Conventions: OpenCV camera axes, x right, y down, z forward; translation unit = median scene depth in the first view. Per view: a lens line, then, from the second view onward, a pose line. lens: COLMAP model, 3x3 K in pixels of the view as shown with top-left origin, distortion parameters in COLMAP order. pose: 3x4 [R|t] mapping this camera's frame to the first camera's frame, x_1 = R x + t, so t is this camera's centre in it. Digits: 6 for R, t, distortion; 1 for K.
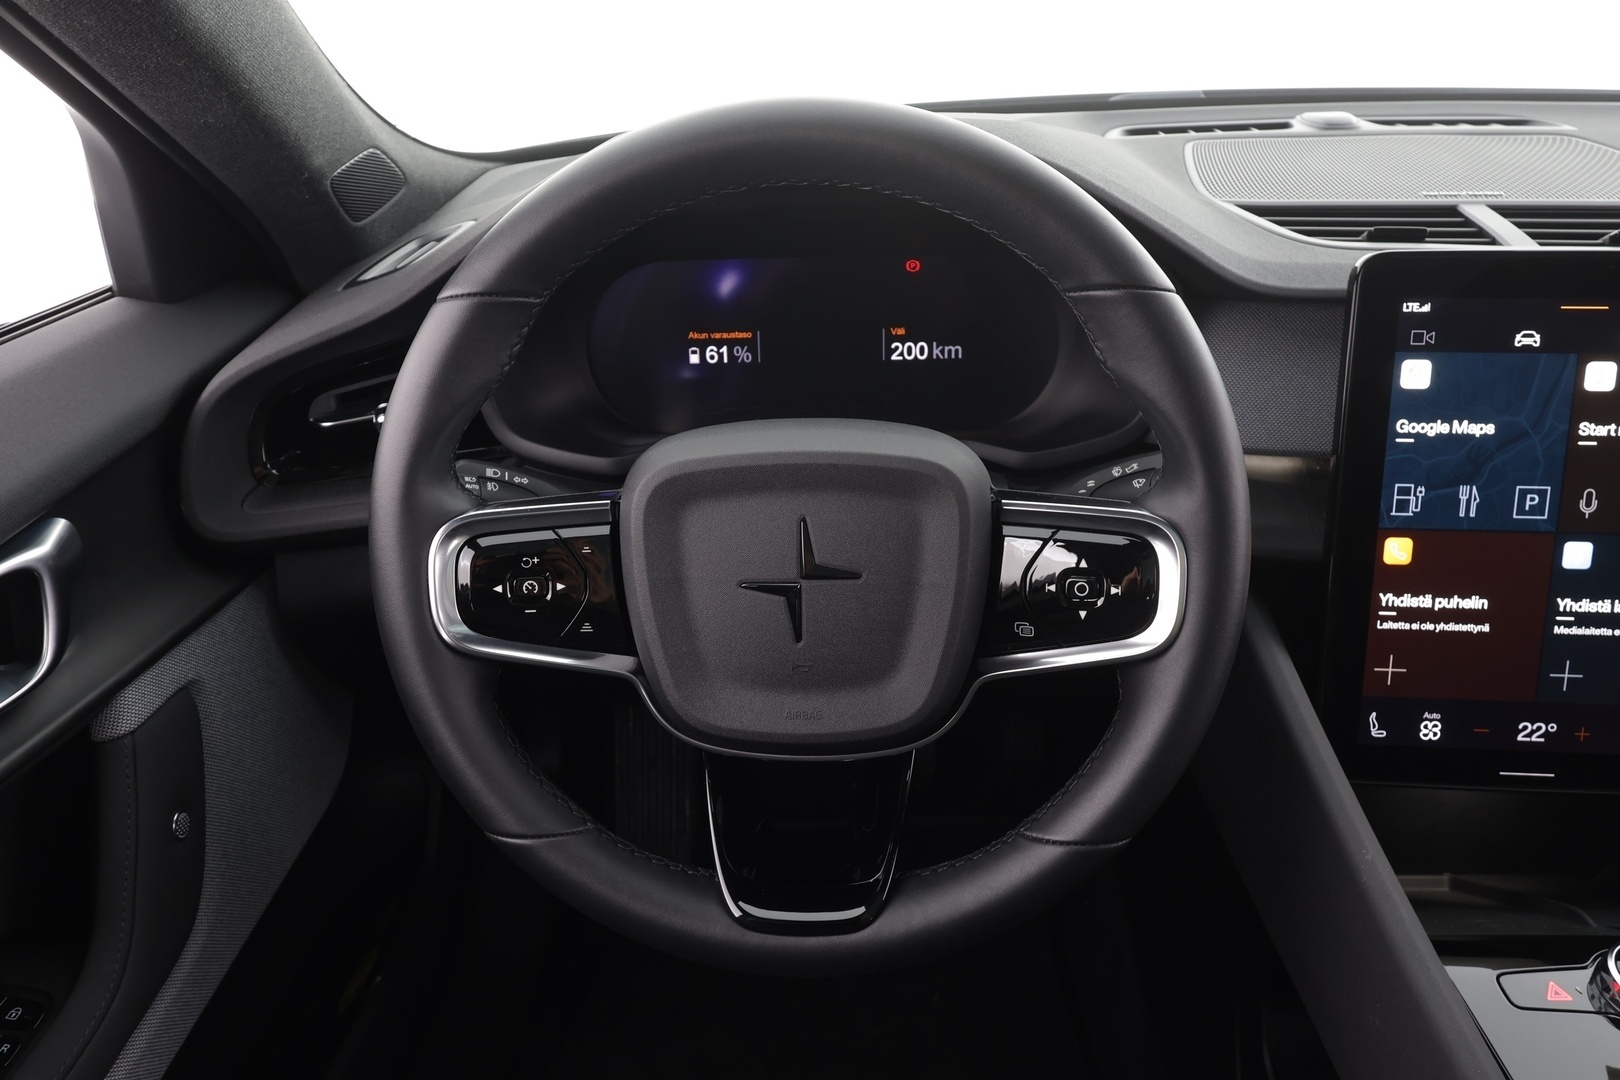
lens RADIAL K [[1136.2, 0, 810.0], [0, 1136.2, 540.0], [0, 0, 1]] dist [-0.001472, 0.003202]
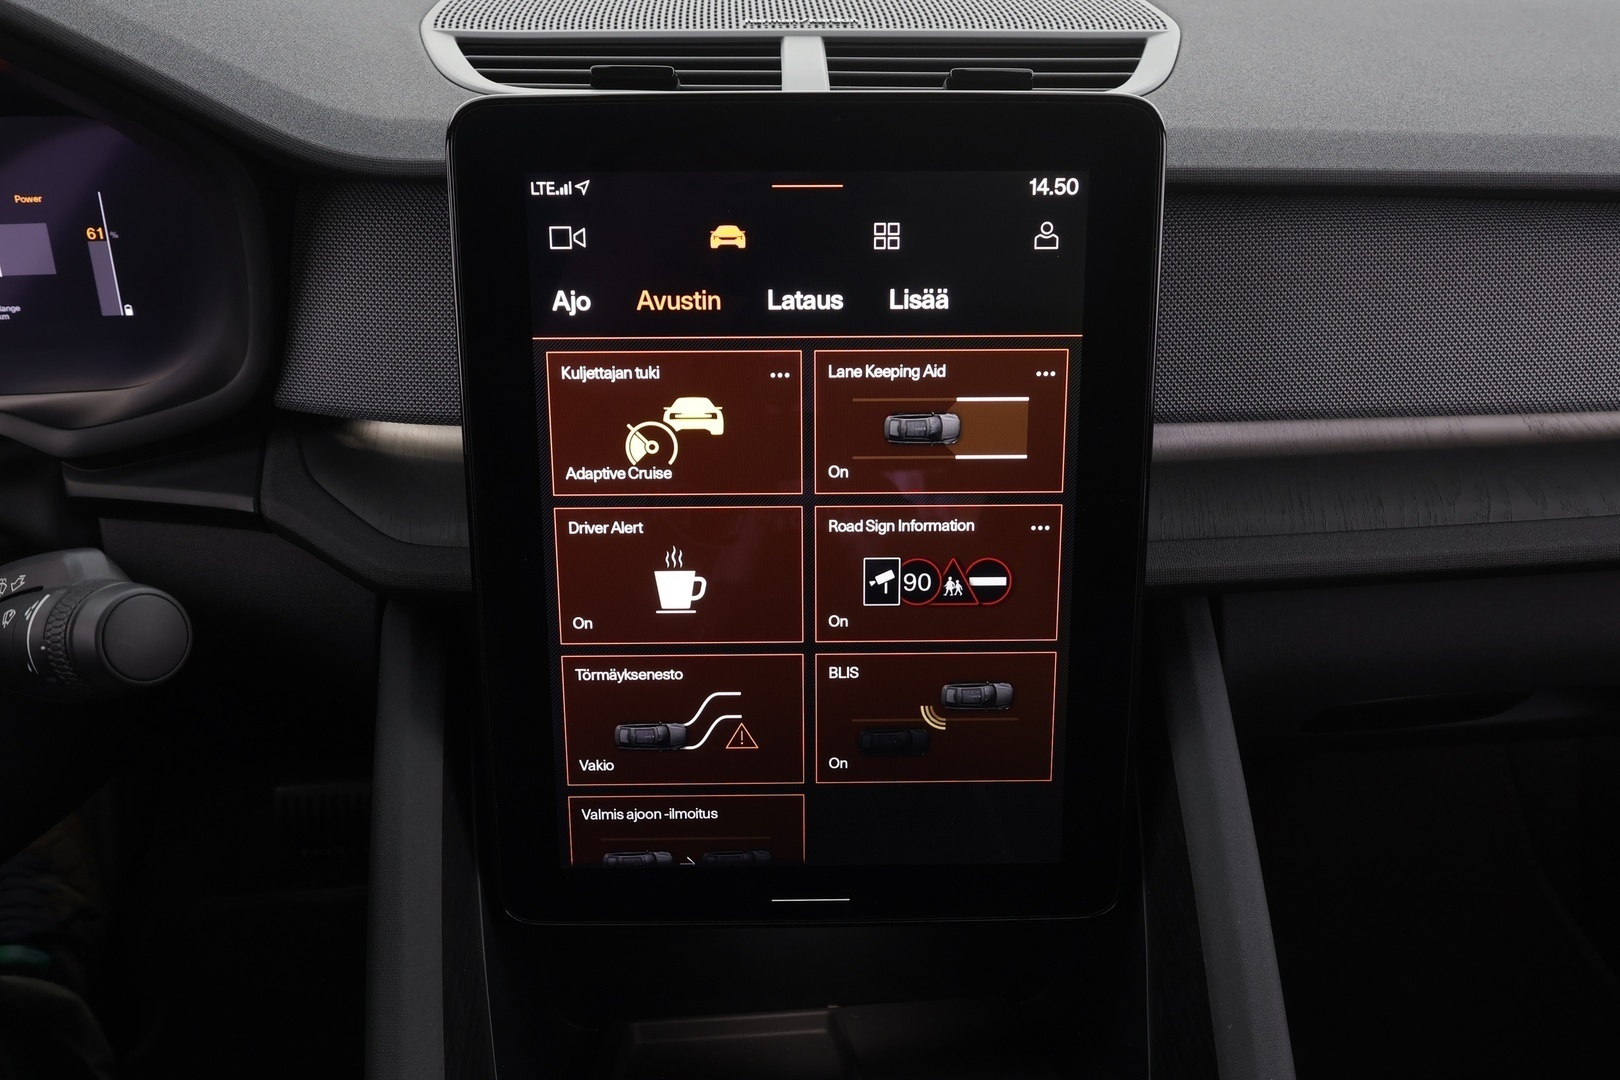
lens RADIAL K [[1275.3, 0, 810.0], [0, 1275.3, 540.0], [0, 0, 1]] dist [-0.005190, -0.001344]
pose [[0.994479, -0.036404, 0.098419, 0.588667], [0.031532, 0.998221, 0.050608, -0.043514], [-0.100086, -0.047226, 0.993857, 0.281412]]
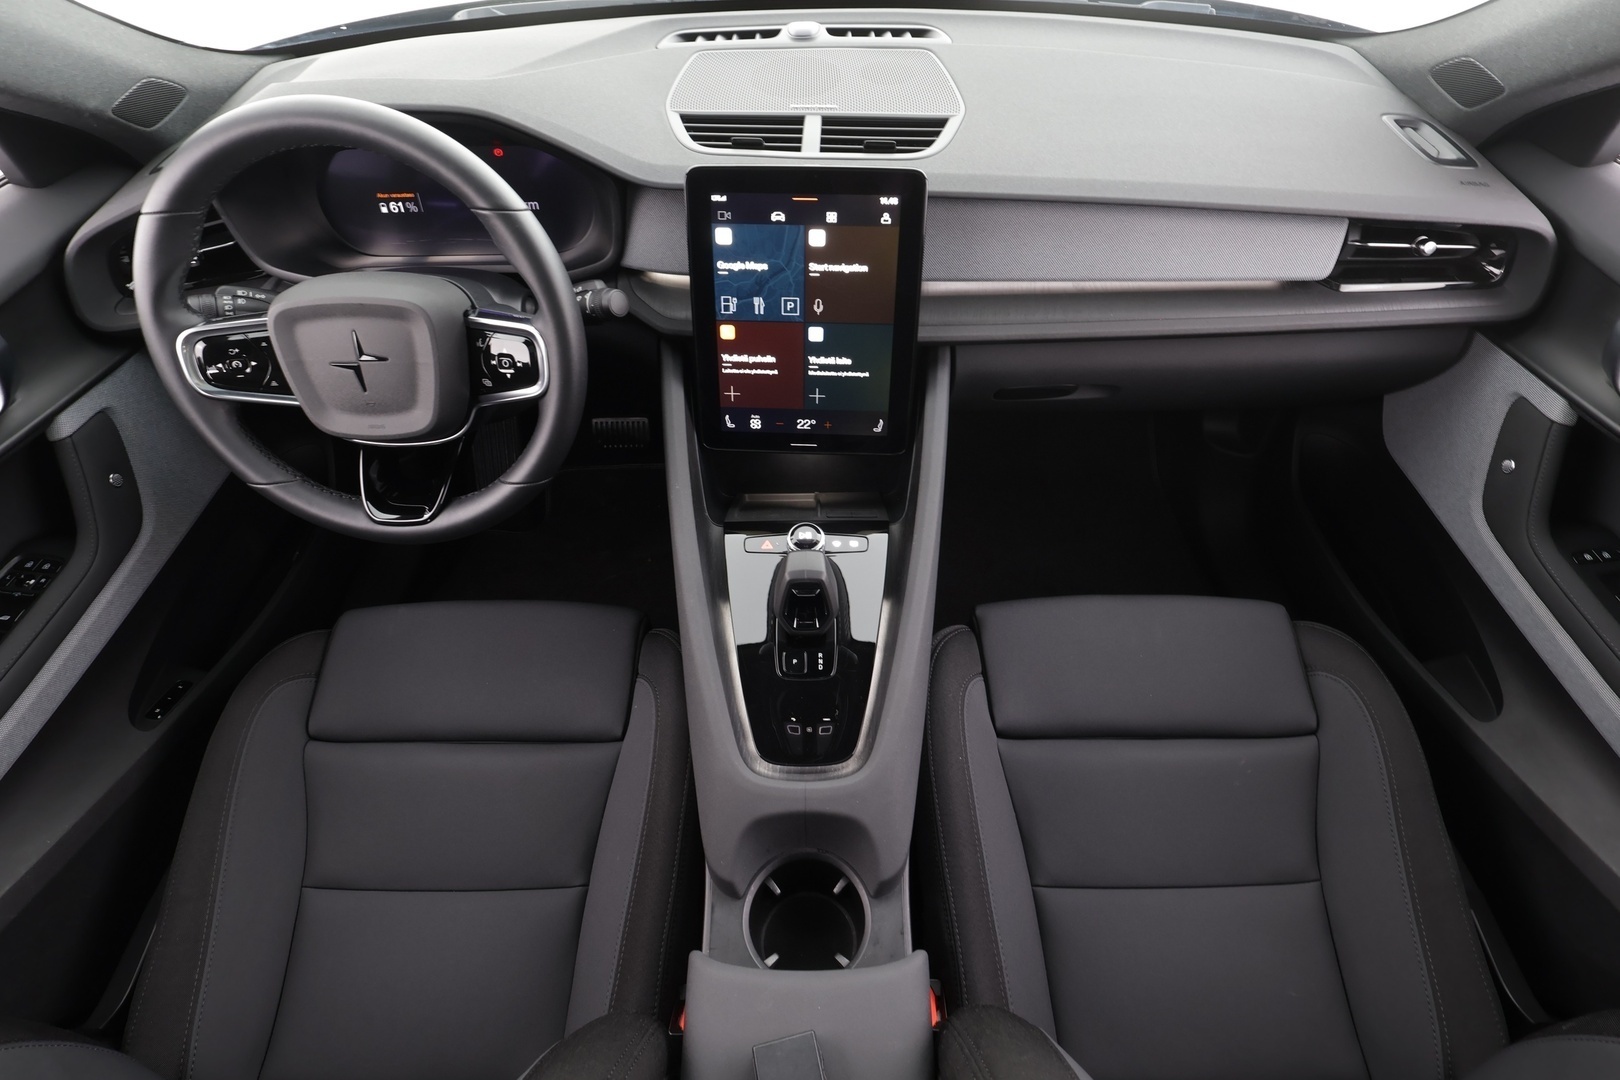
lens RADIAL K [[805.2, 0, 810.0], [0, 805.2, 540.0], [0, 0, 1]] dist [-0.002668, 0.000803]
pose [[0.999441, -0.017347, 0.028592, 0.623318], [0.006736, 0.941854, 0.335955, -0.117977], [-0.032758, -0.335575, 0.941444, -0.412375]]
